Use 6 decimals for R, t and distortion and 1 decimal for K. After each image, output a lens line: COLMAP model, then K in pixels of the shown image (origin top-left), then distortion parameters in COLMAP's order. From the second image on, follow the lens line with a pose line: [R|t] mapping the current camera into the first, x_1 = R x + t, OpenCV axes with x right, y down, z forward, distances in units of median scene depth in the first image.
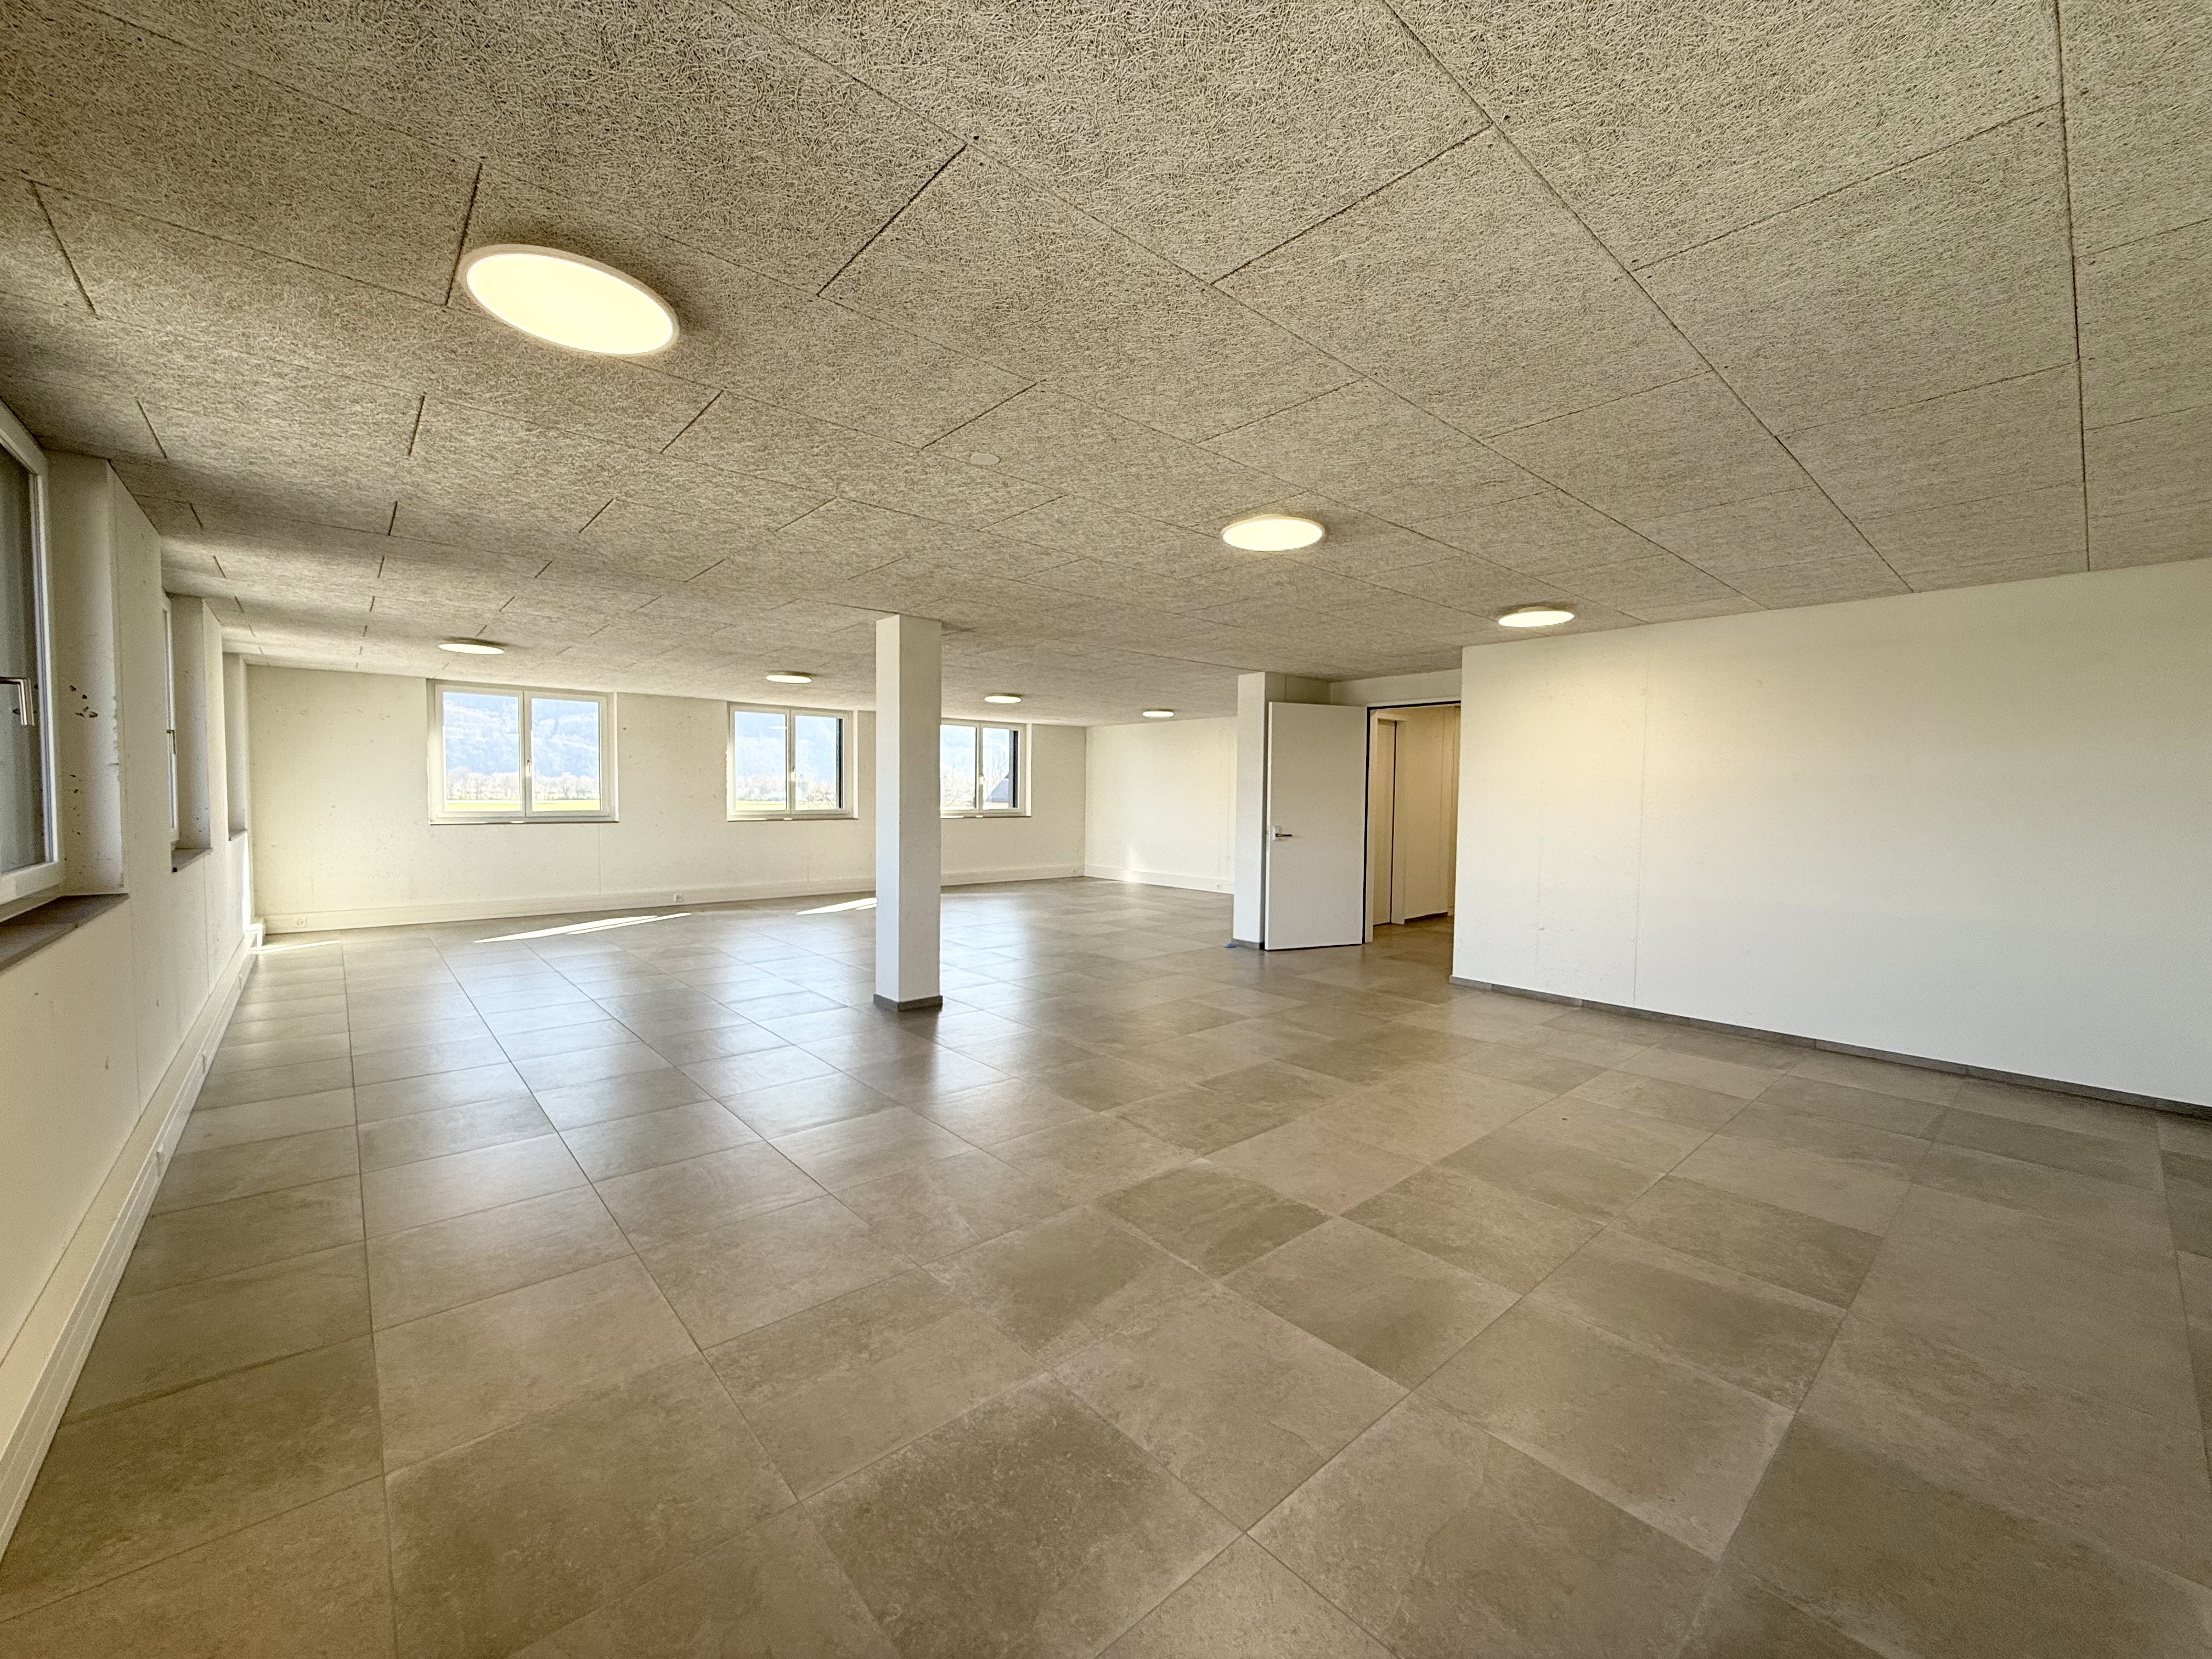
lens RADIAL K [[878.9, 0, 1099.8], [0, 878.9, 827.7], [0, 0, 1]] dist [0.000523, -0.000284]
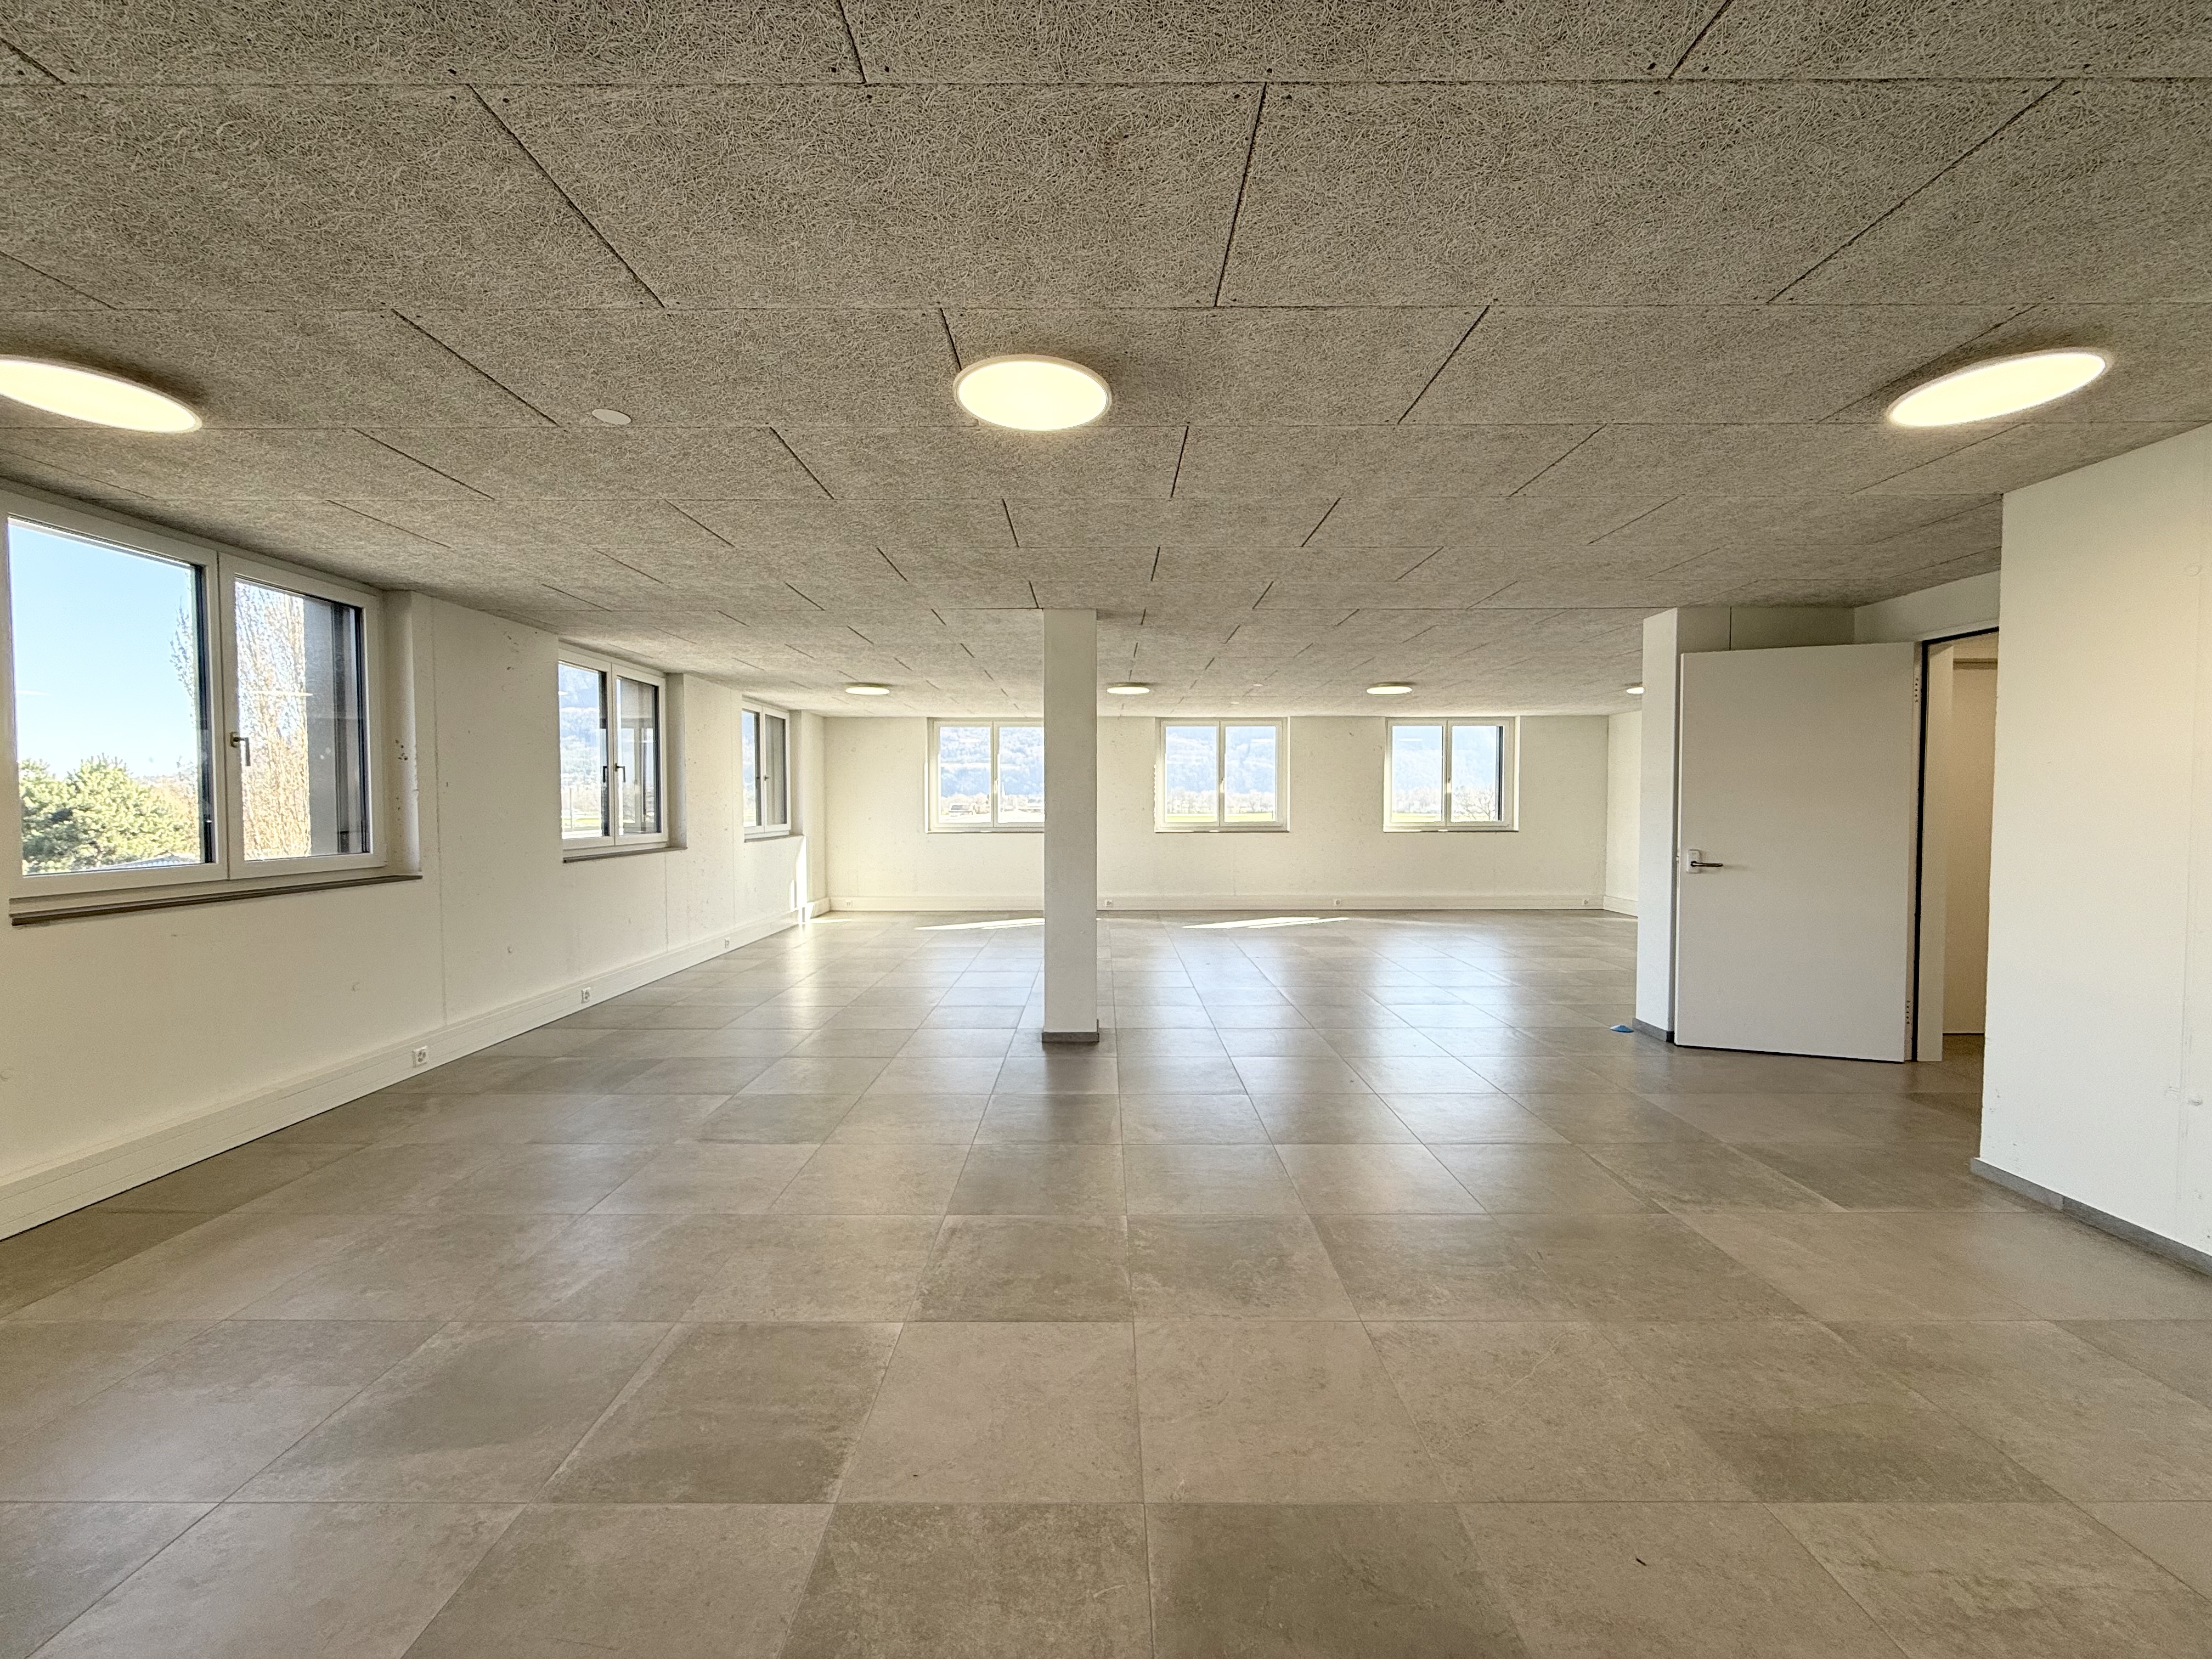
lens RADIAL K [[878.9, 0, 1099.8], [0, 878.9, 827.7], [0, 0, 1]] dist [0.000523, -0.000284]
pose [[0.750815, 0.007074, -0.660474, 0.293980], [-0.016282, 0.999837, -0.007801, -0.005570], [0.660311, 0.016611, 0.750808, 0.245211]]
